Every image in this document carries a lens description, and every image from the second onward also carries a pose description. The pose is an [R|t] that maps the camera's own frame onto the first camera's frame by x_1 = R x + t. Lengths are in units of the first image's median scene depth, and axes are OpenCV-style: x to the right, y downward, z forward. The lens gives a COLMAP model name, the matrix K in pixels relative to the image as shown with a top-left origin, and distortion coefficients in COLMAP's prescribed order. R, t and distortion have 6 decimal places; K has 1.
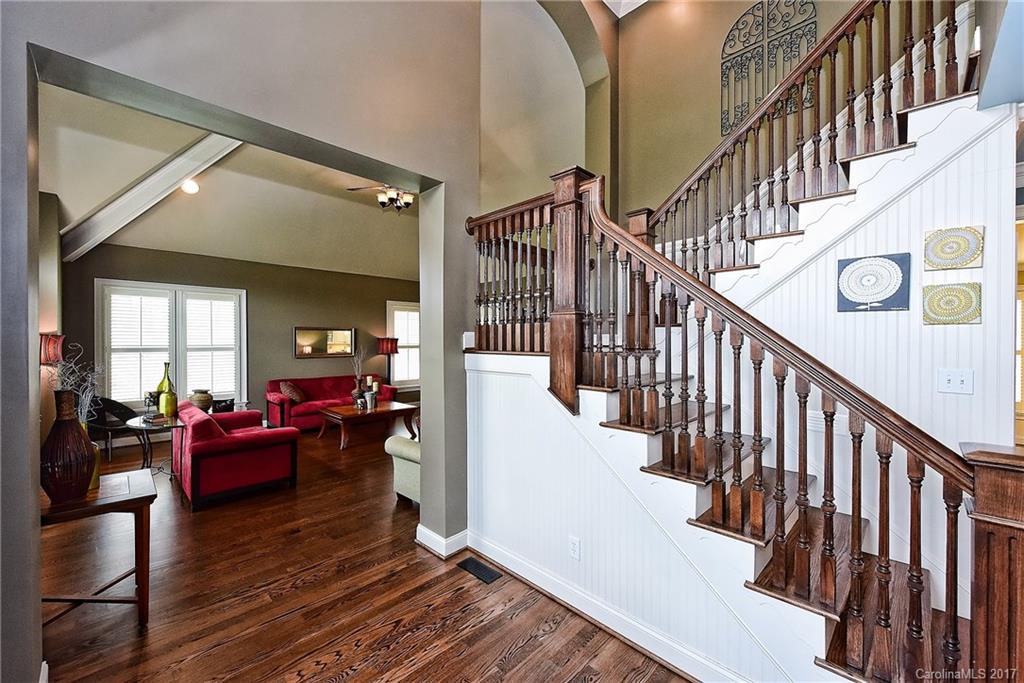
lens RADIAL K [[407.7, 0, 512.0], [0, 407.7, 341.5], [0, 0, 1]] dist [0.001547, 0.000139]
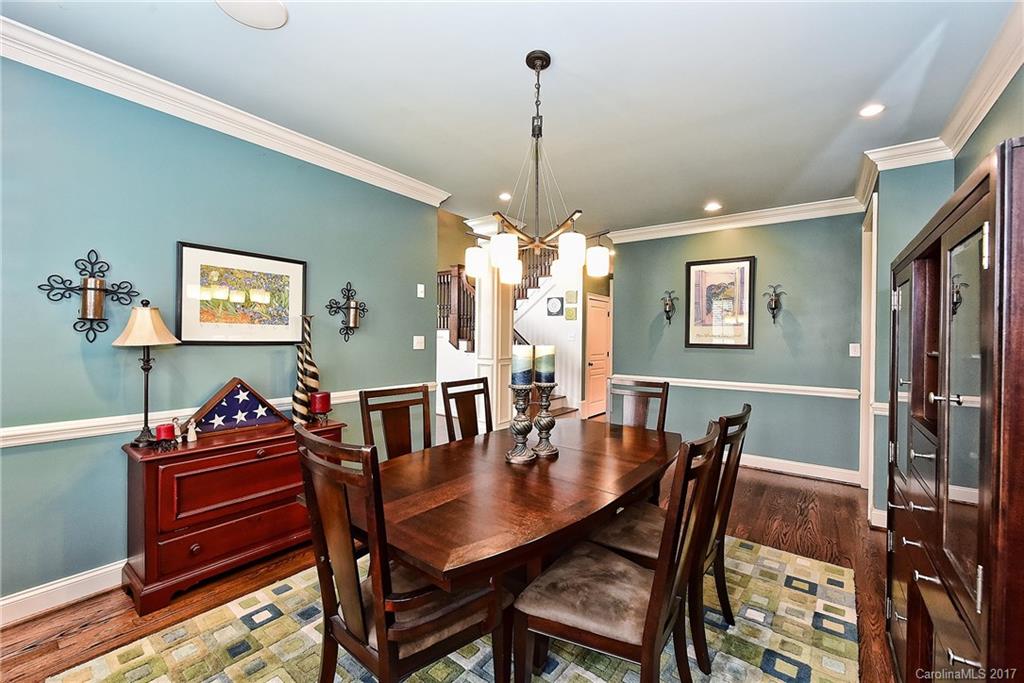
lens RADIAL K [[428.2, 0, 512.0], [0, 428.2, 341.5], [0, 0, 1]] dist [0.001420, -0.000483]
pose [[0.990083, 0.006027, 0.140352, 0.110625], [-0.006940, 0.999958, 0.006016, 0.099297], [-0.140310, -0.006930, 0.990083, -2.056113]]
